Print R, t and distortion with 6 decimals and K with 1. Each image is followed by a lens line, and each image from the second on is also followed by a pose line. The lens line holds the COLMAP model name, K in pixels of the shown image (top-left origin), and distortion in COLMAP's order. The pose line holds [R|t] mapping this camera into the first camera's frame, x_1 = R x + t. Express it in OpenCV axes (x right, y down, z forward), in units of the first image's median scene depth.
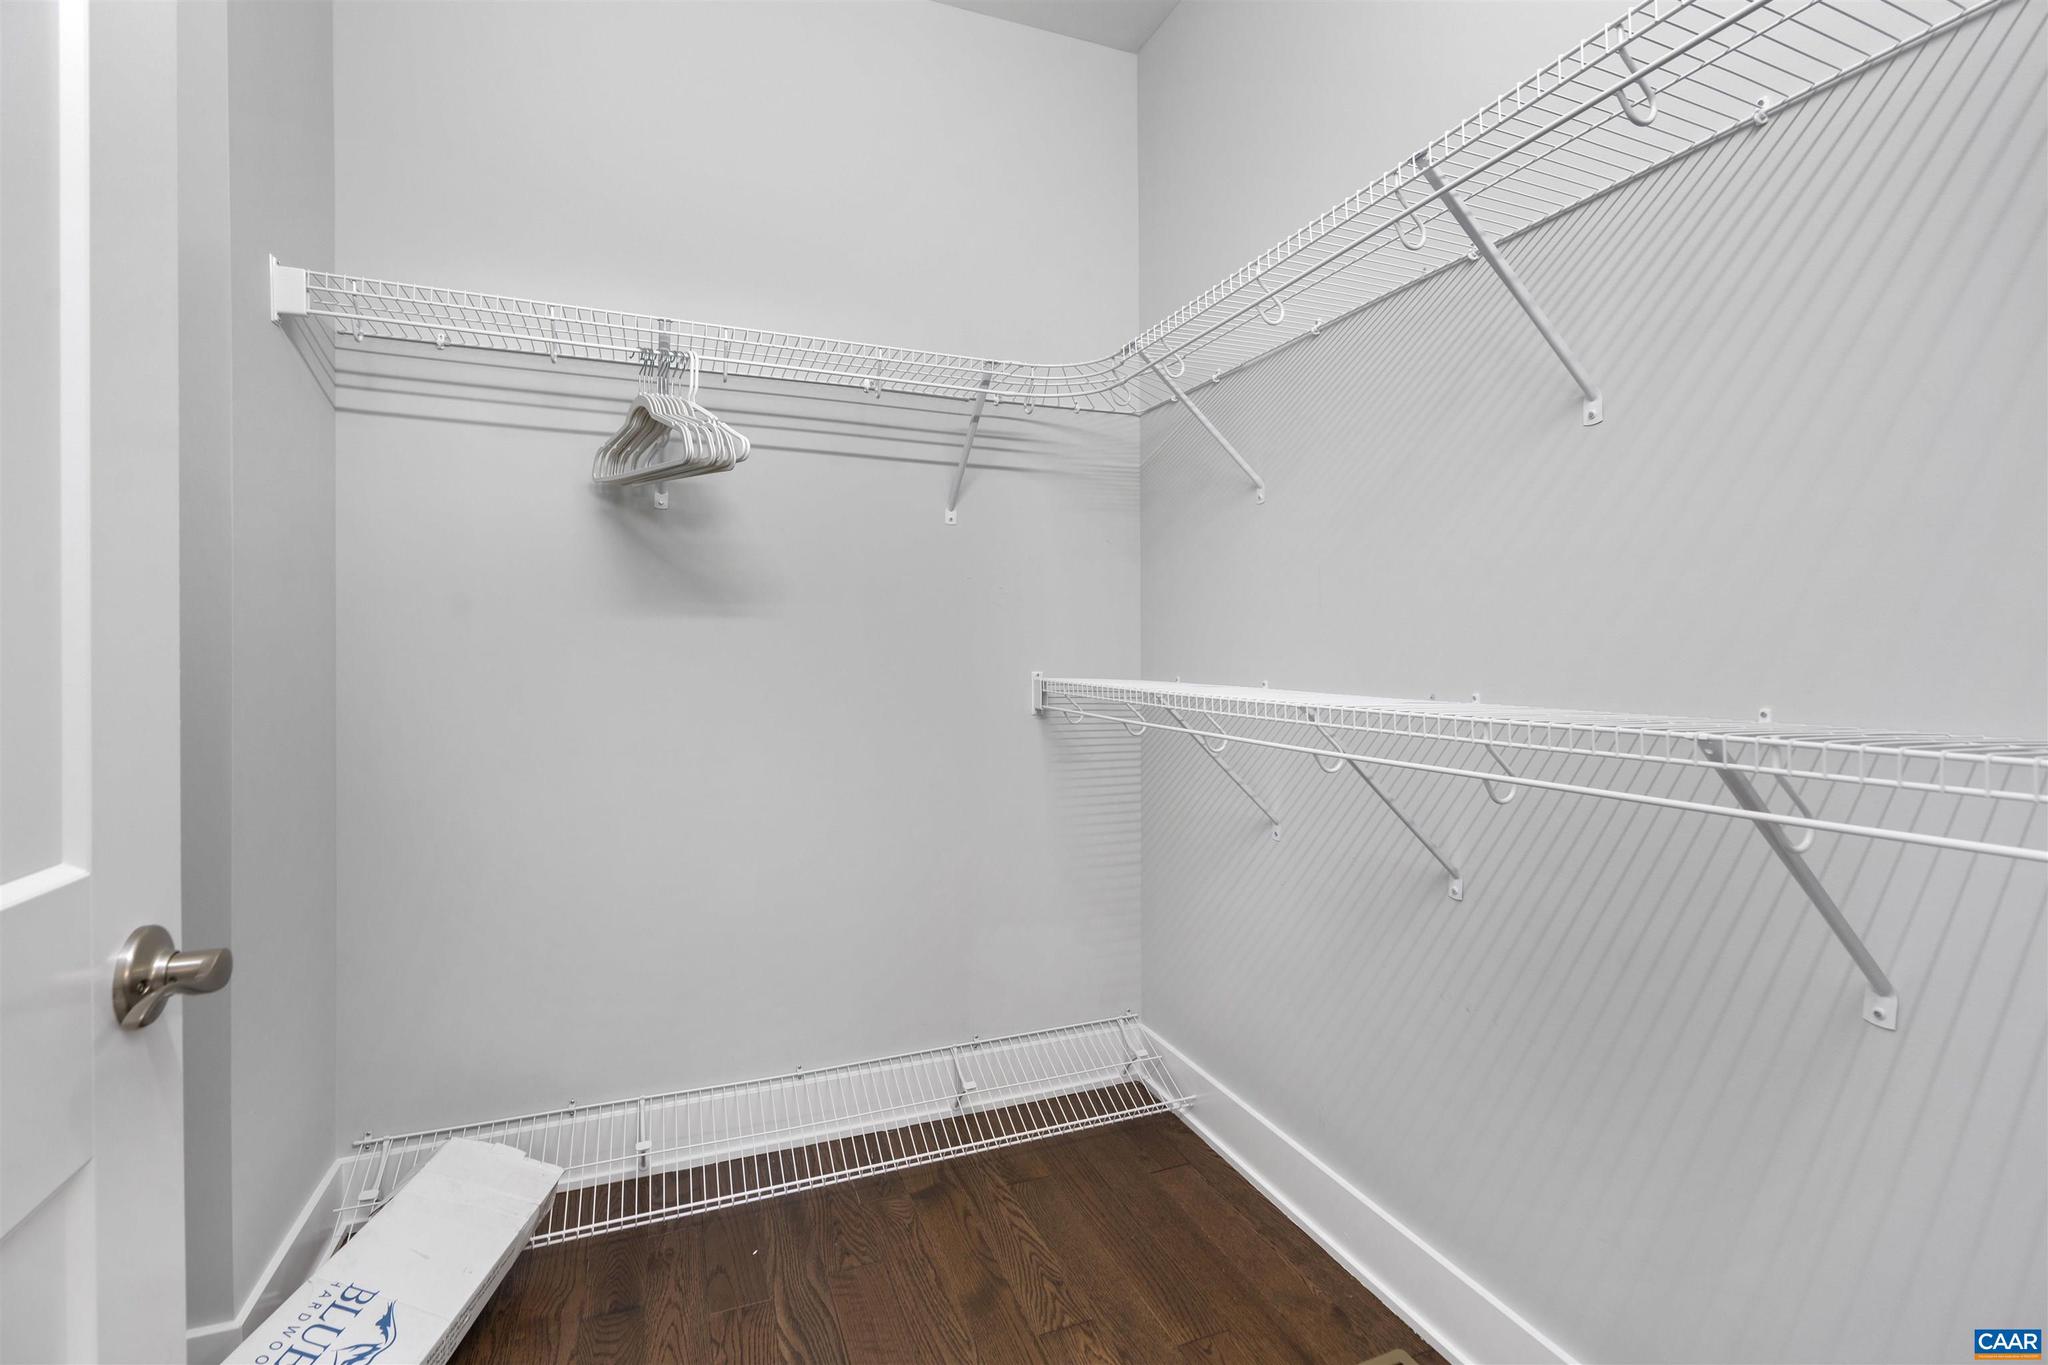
lens RADIAL K [[940.5, 0, 1032.8], [0, 940.5, 674.9], [0, 0, 1]] dist [-0.002060, 0.000913]
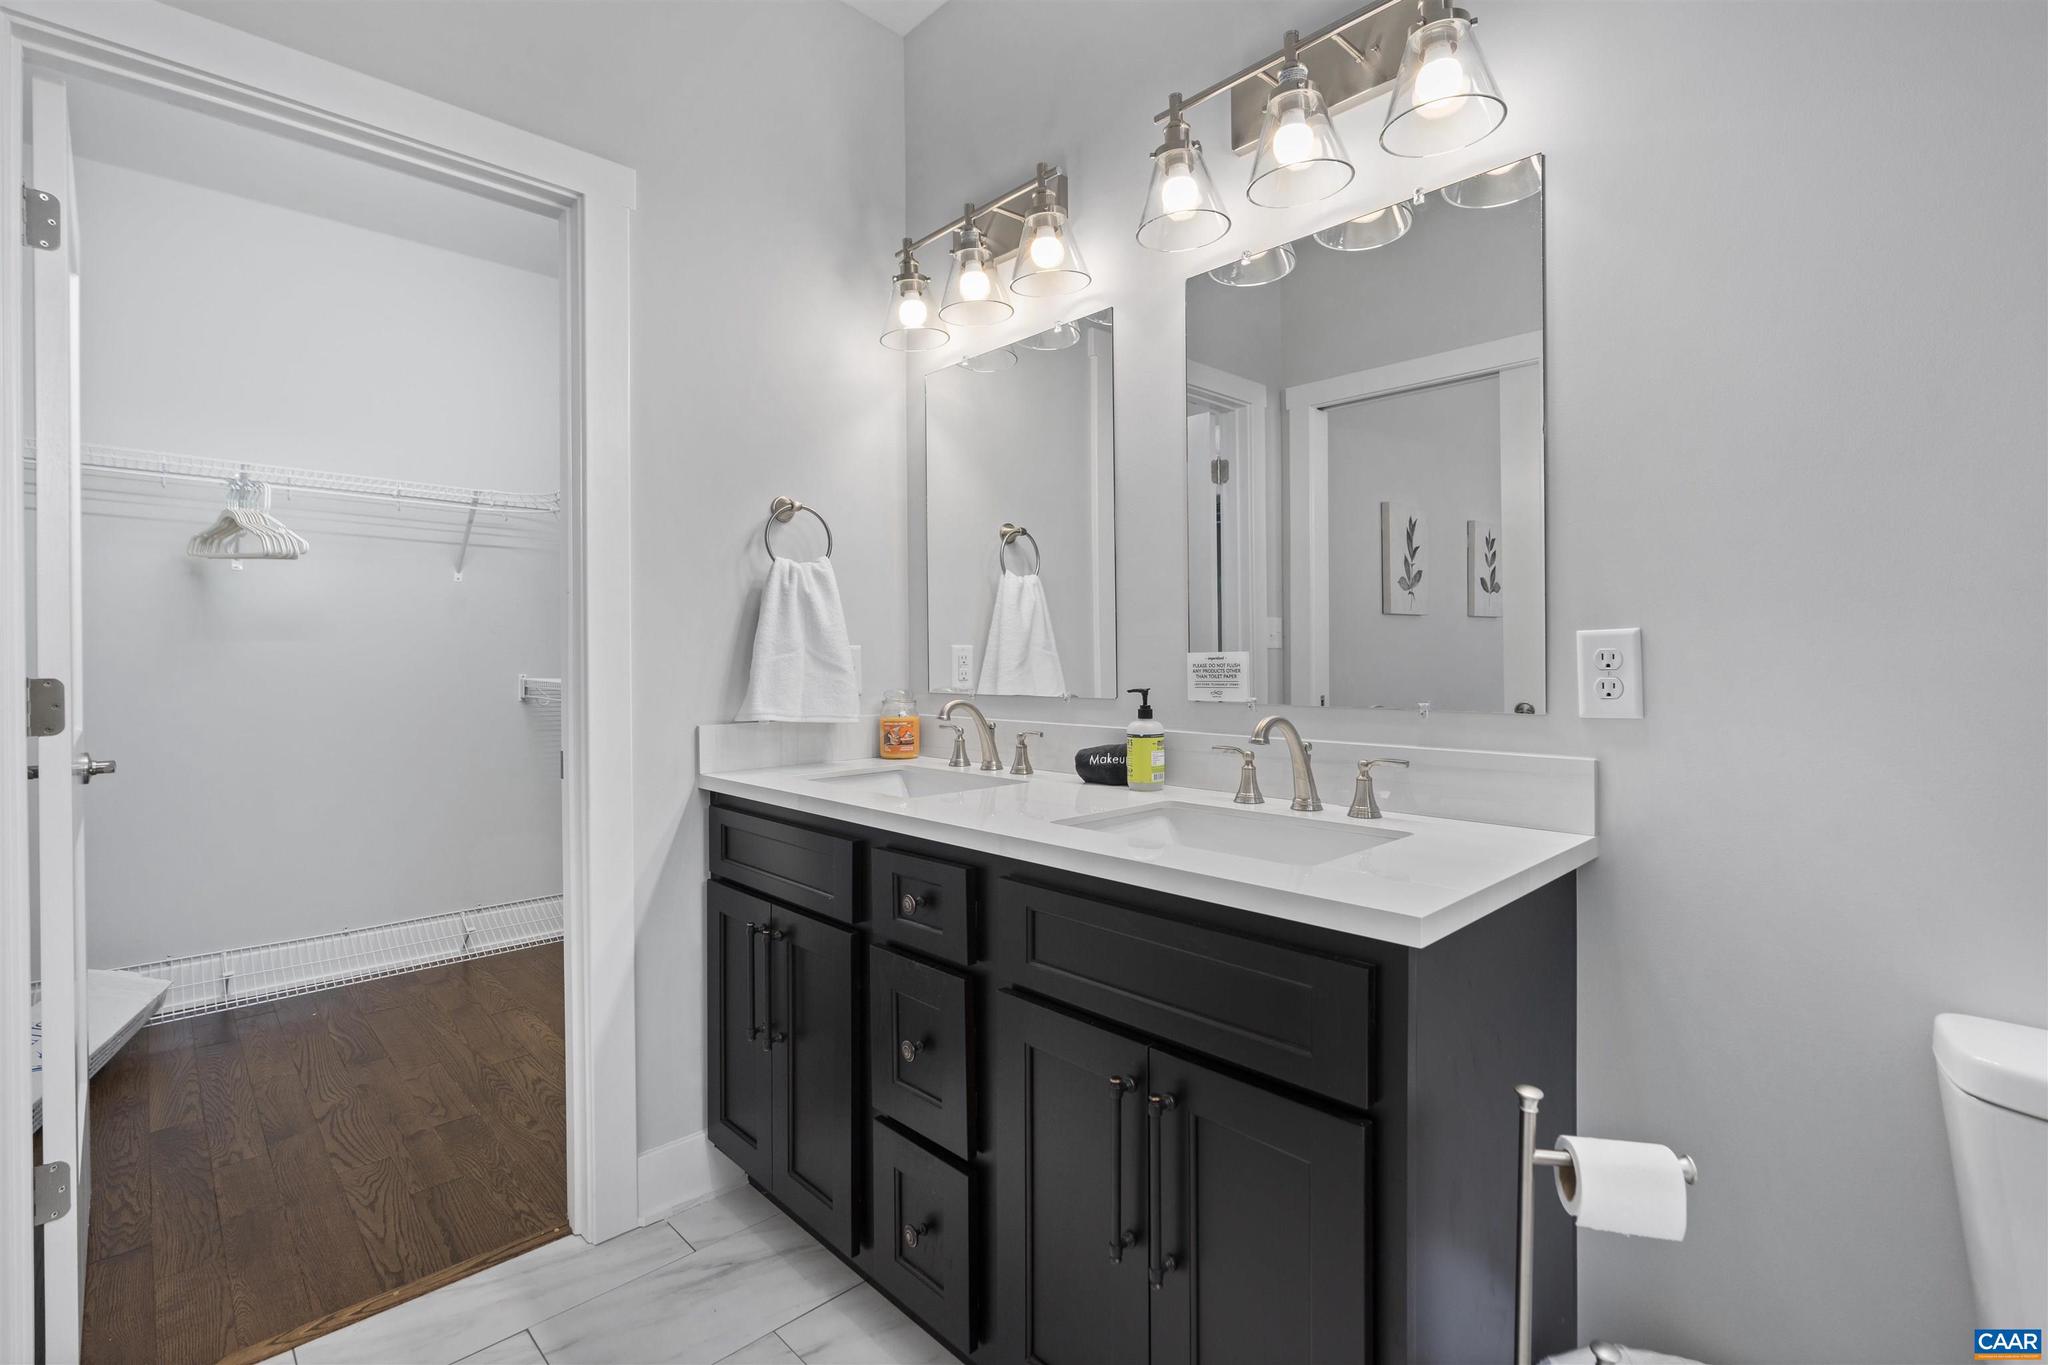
lens RADIAL K [[940.5, 0, 1022.1], [0, 940.5, 675.7], [0, 0, 1]] dist [-0.002060, 0.000913]
pose [[0.929810, -0.007838, 0.367957, 0.241798], [0.011730, 0.999896, -0.008341, 0.025193], [-0.367854, 0.012072, 0.929805, -0.932303]]
